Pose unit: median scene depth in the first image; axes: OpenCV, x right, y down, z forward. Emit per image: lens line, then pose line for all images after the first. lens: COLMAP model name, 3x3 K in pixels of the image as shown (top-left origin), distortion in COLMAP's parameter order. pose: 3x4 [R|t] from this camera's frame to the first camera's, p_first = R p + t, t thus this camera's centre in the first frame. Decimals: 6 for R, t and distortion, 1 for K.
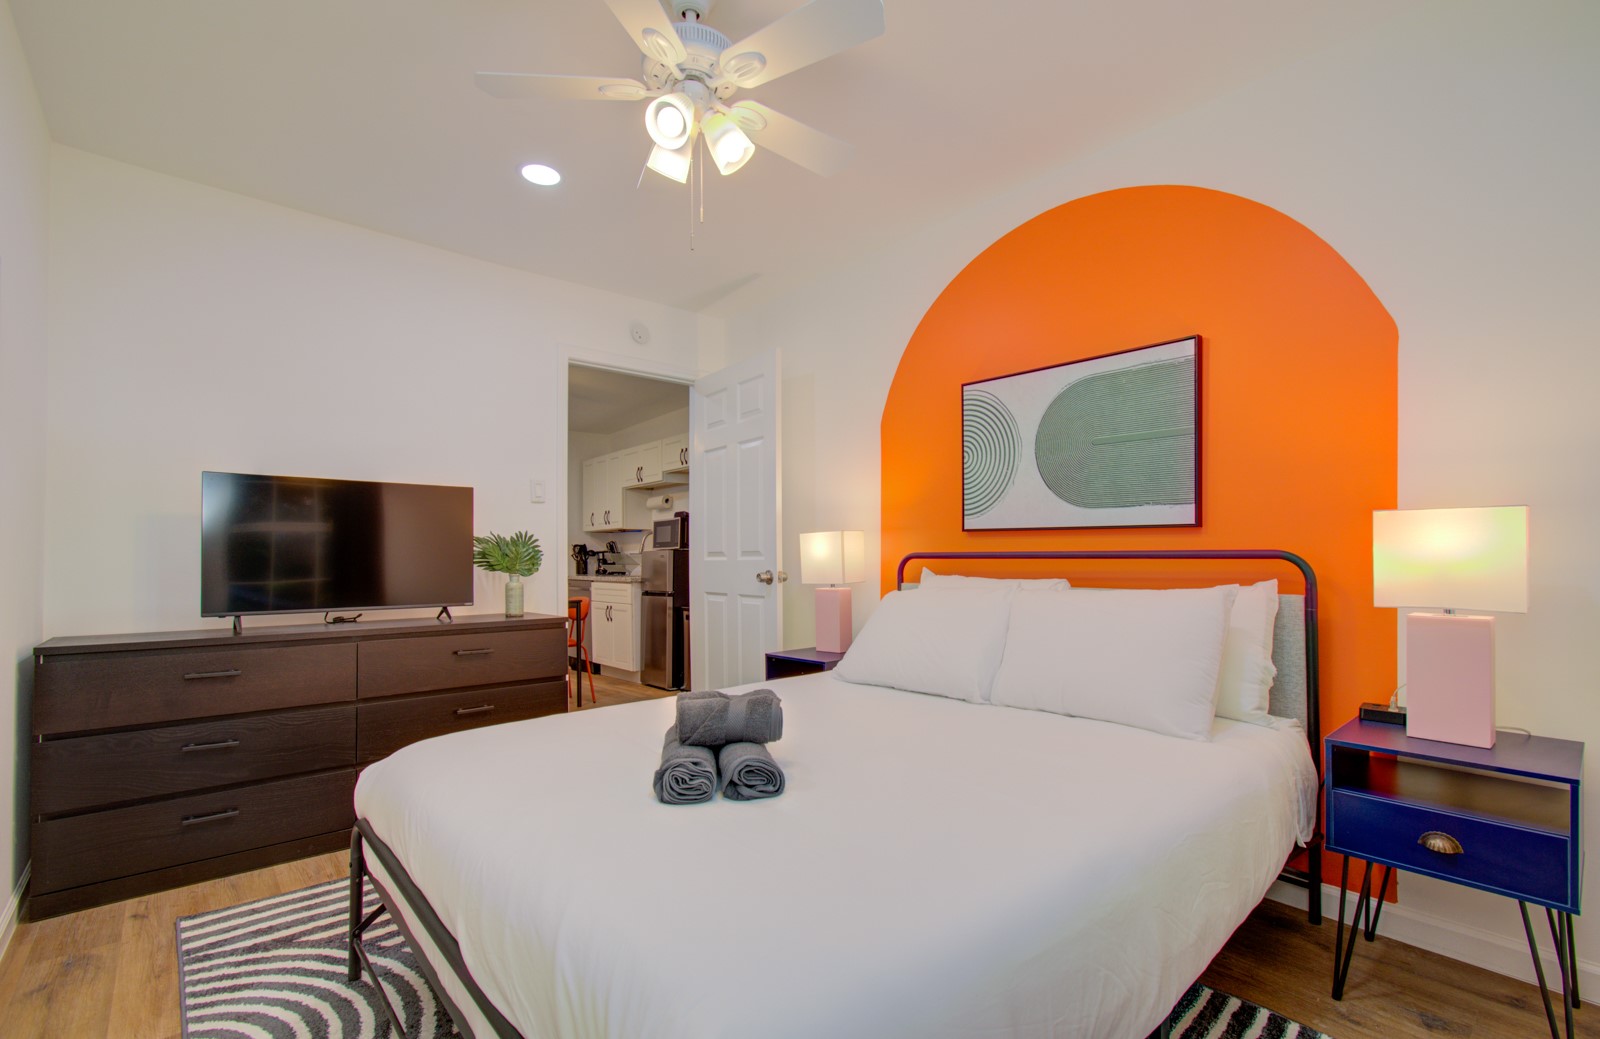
lens RADIAL K [[712.5, 0, 830.9], [0, 712.5, 515.8], [0, 0, 1]] dist [-0.042605, 0.038638]
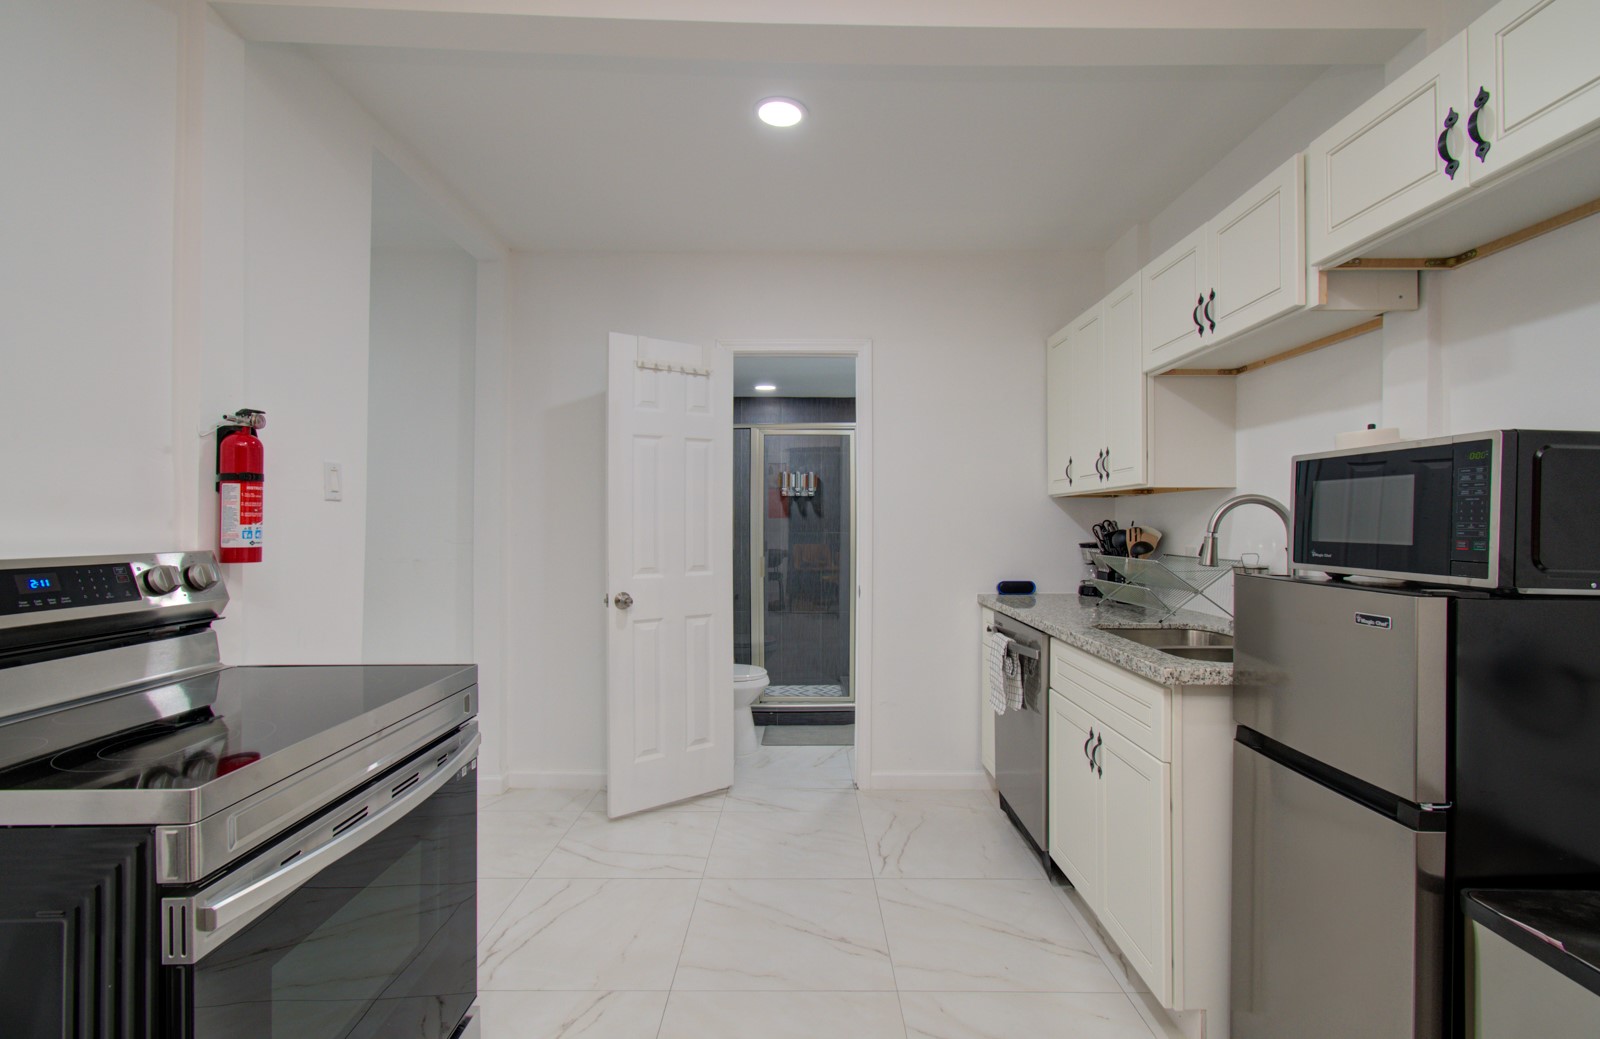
lens RADIAL K [[700.4, 0, 810.3], [0, 700.4, 521.5], [0, 0, 1]] dist [-0.013757, 0.008164]
pose [[0.759057, 0.007144, -0.650985, -0.199146], [0.035944, 0.997955, 0.052863, 0.010958], [0.650031, -0.063525, 0.757248, 0.644244]]
